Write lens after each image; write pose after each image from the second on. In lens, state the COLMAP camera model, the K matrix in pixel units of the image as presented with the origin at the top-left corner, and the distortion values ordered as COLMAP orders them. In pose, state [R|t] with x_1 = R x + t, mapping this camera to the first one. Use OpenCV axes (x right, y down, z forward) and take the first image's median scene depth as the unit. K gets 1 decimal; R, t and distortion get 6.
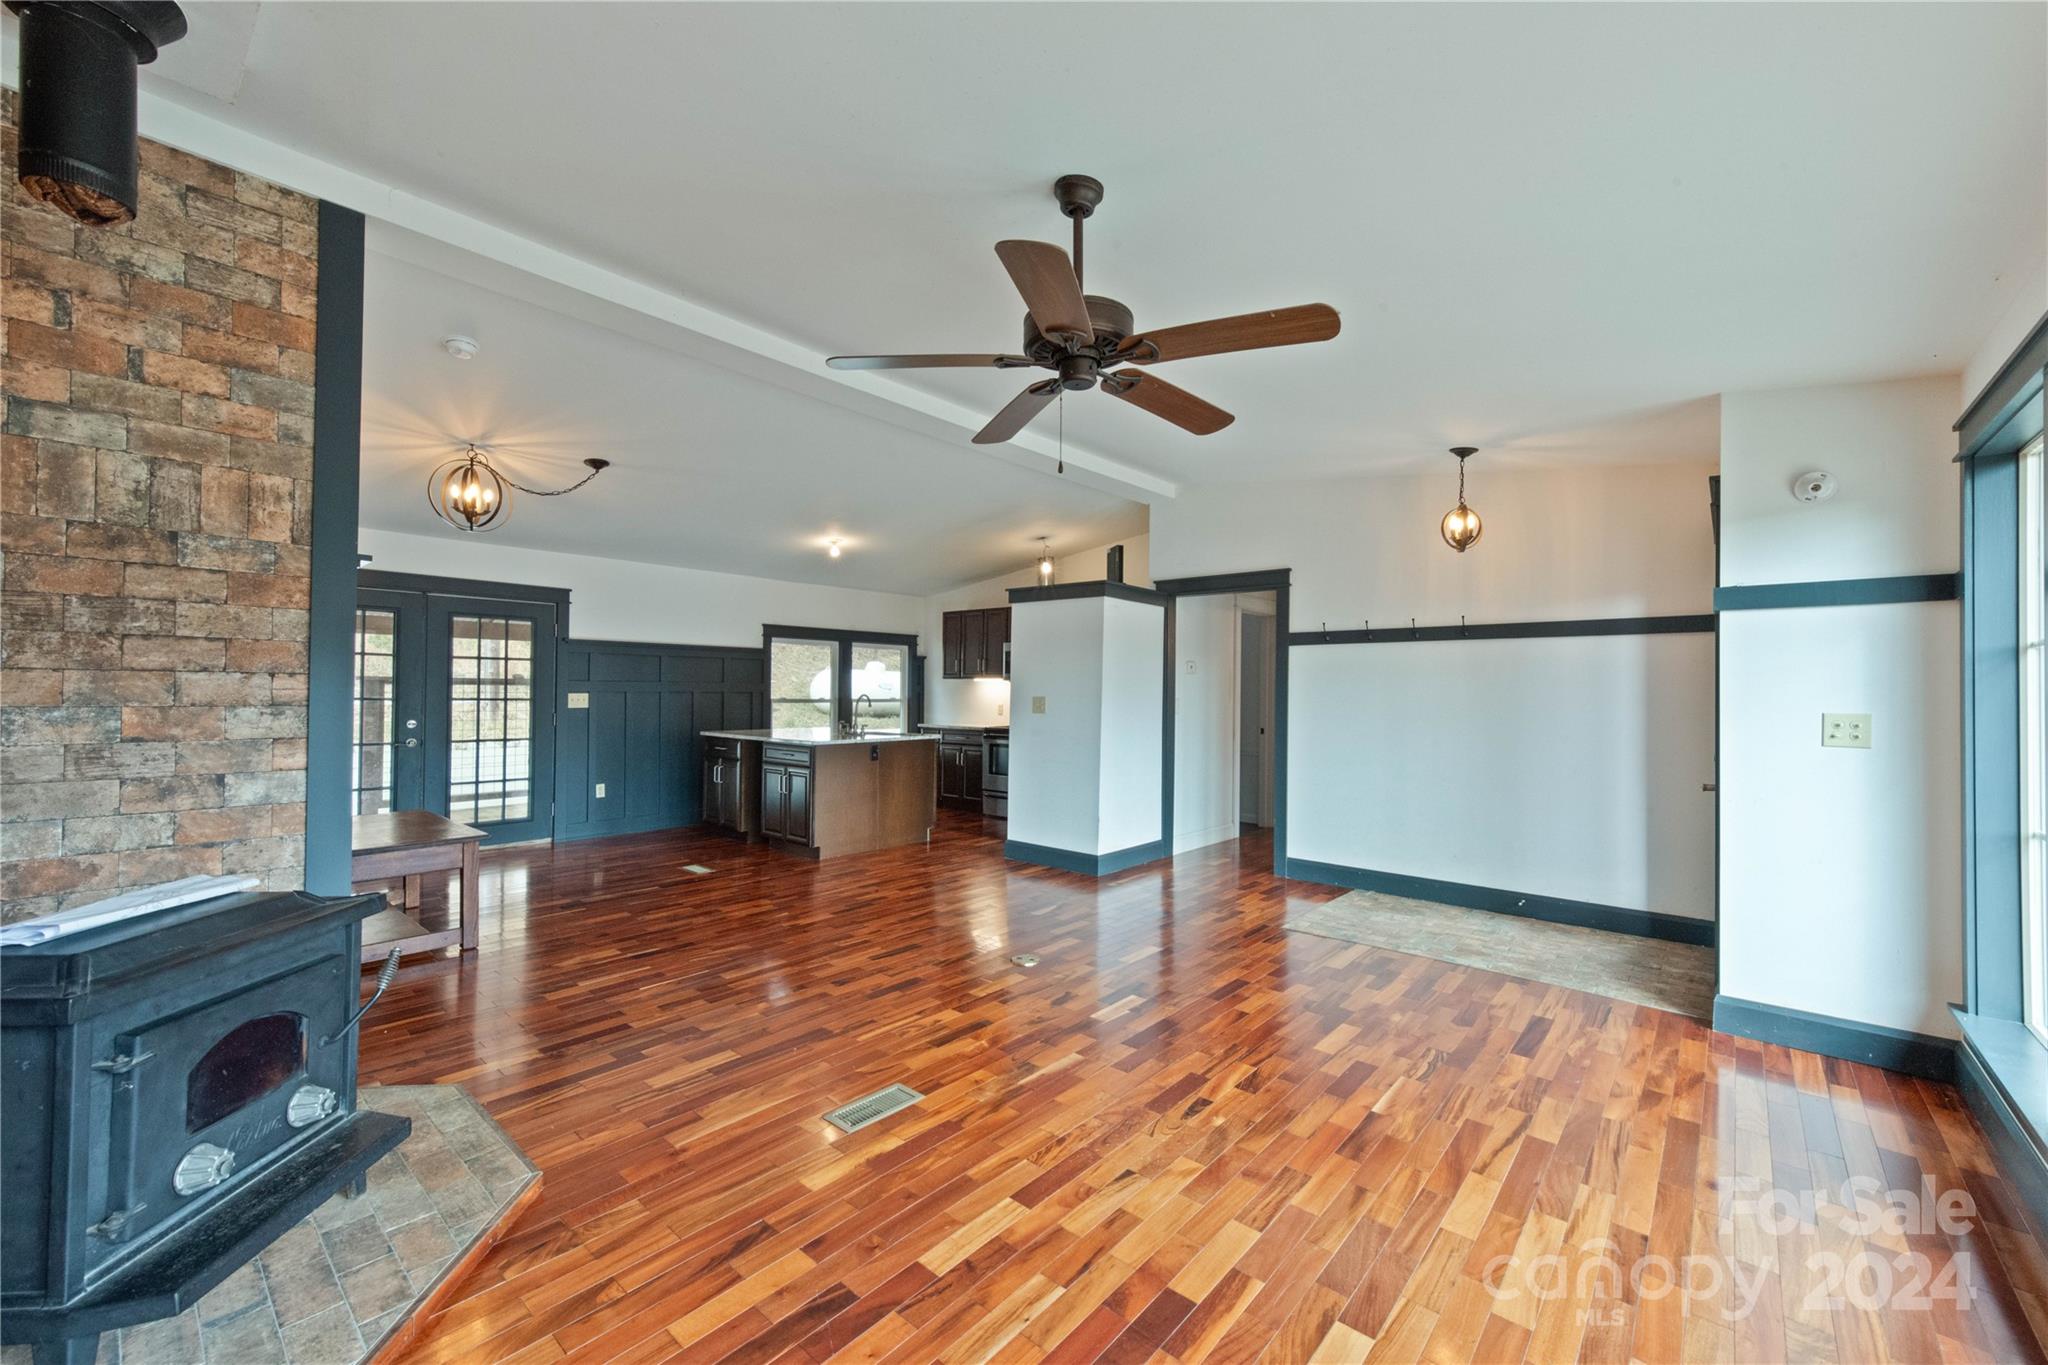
lens RADIAL K [[803.1, 0, 1019.4], [0, 803.1, 683.4], [0, 0, 1]] dist [0.004561, -0.000549]
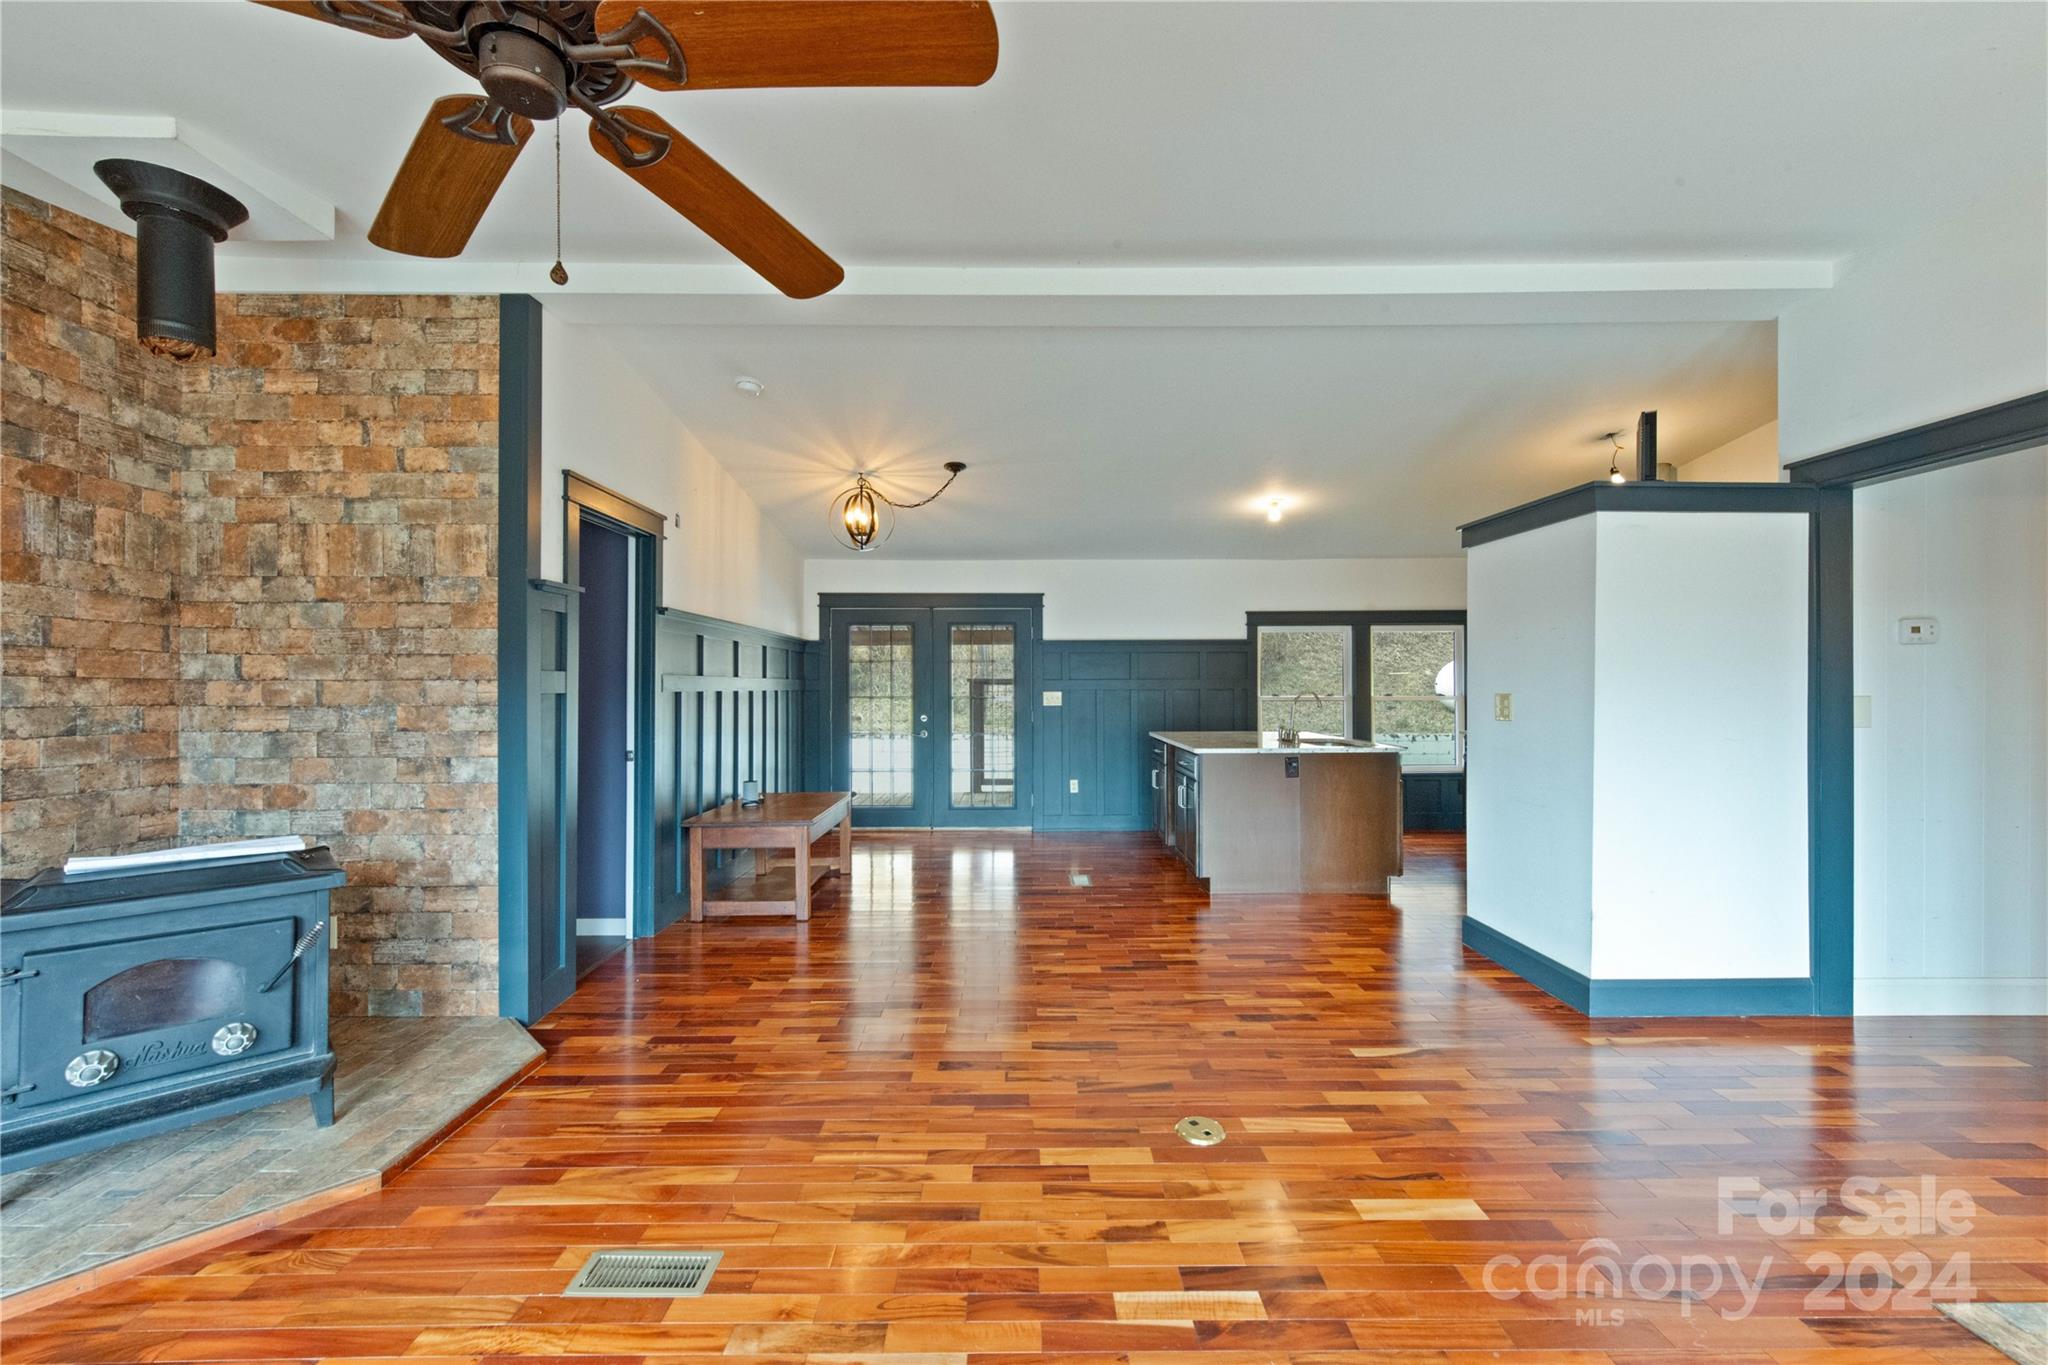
lens RADIAL K [[803.1, 0, 1024.1], [0, 803.1, 685.5], [0, 0, 1]] dist [0.004561, -0.000549]
pose [[0.667852, -0.011317, -0.744208, 0.592622], [0.016939, 0.999857, -0.000004, 0.010626], [0.744102, -0.012604, 0.667948, 0.791537]]
